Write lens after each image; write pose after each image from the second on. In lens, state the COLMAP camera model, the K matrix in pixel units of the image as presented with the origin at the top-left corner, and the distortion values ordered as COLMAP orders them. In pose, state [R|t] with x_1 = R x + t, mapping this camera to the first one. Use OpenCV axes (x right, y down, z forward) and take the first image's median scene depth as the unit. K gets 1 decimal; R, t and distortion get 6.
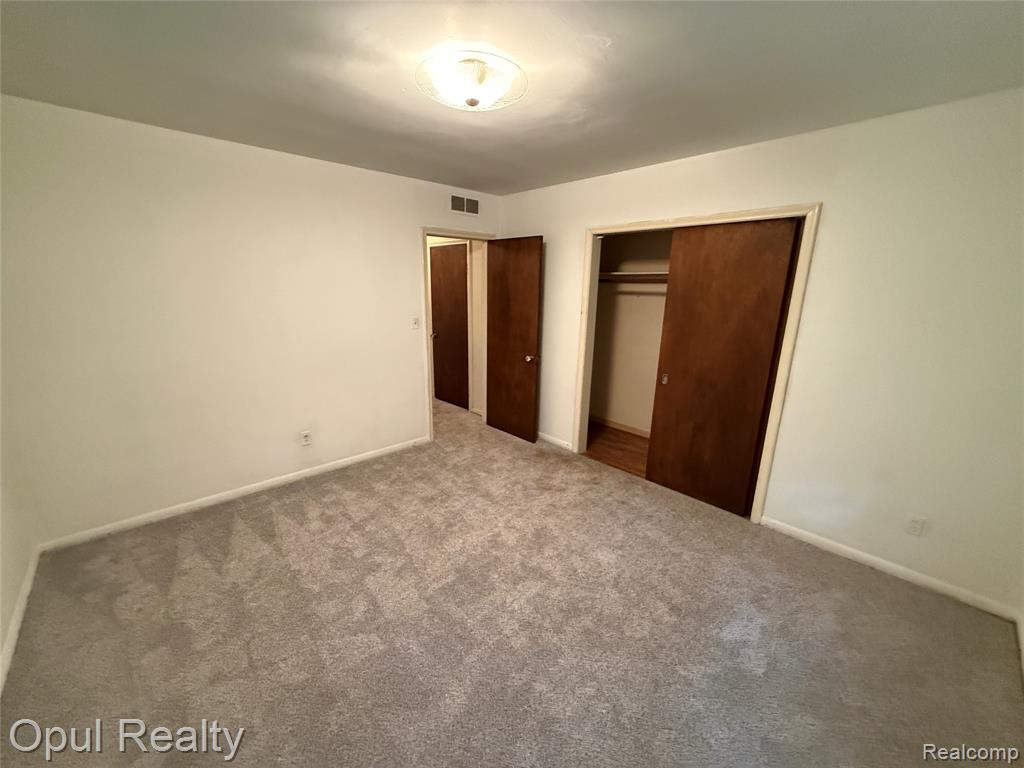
lens RADIAL K [[406.0, 0, 509.0], [0, 406.0, 386.2], [0, 0, 1]] dist [-0.000748, -0.000084]
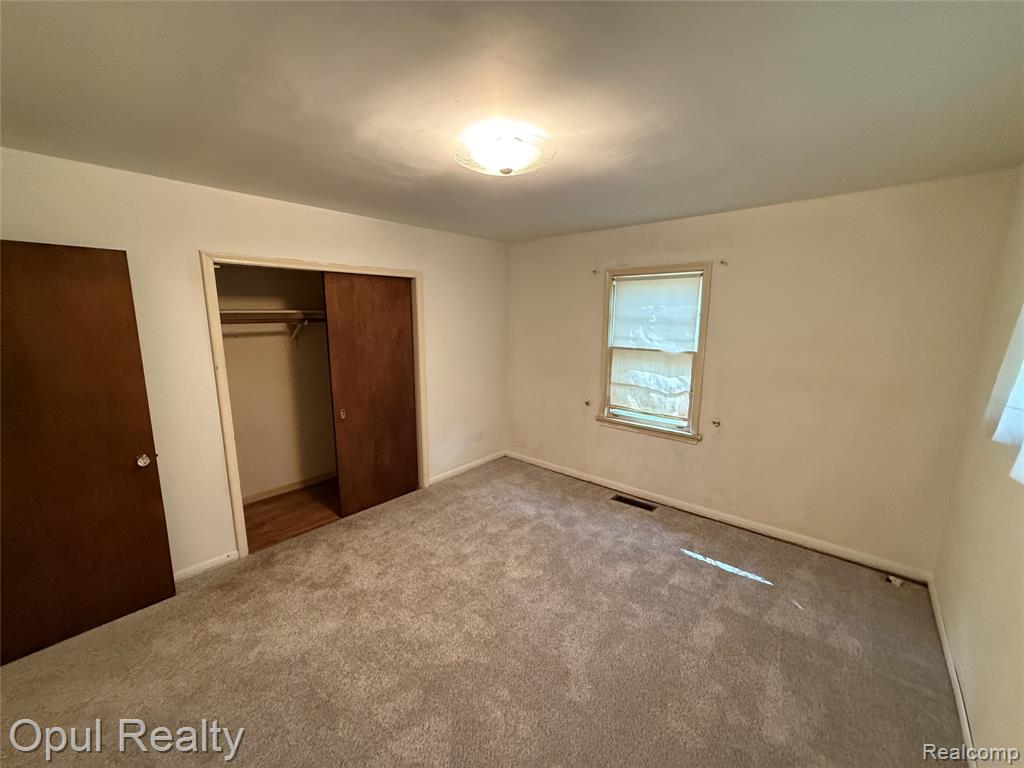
lens RADIAL K [[406.0, 0, 509.0], [0, 406.0, 386.2], [0, 0, 1]] dist [-0.000748, -0.000084]
pose [[-0.103471, -0.189573, 0.976399, -0.632051], [0.244498, 0.946699, 0.209717, -0.190050], [-0.964113, 0.260428, -0.051605, 0.599900]]
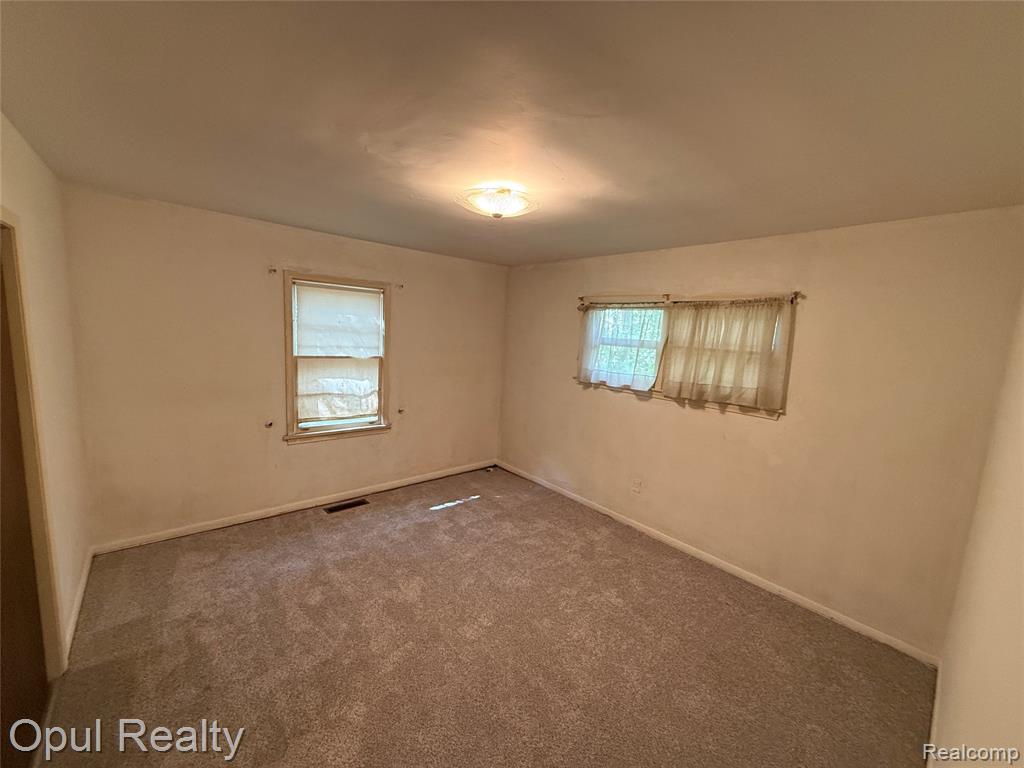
lens RADIAL K [[406.0, 0, 509.0], [0, 406.0, 386.2], [0, 0, 1]] dist [-0.000748, -0.000084]
pose [[-0.996458, -0.079617, 0.027083, -0.107149], [-0.063169, 0.921195, 0.383939, -0.347677], [-0.055517, 0.380868, -0.922961, 1.190301]]
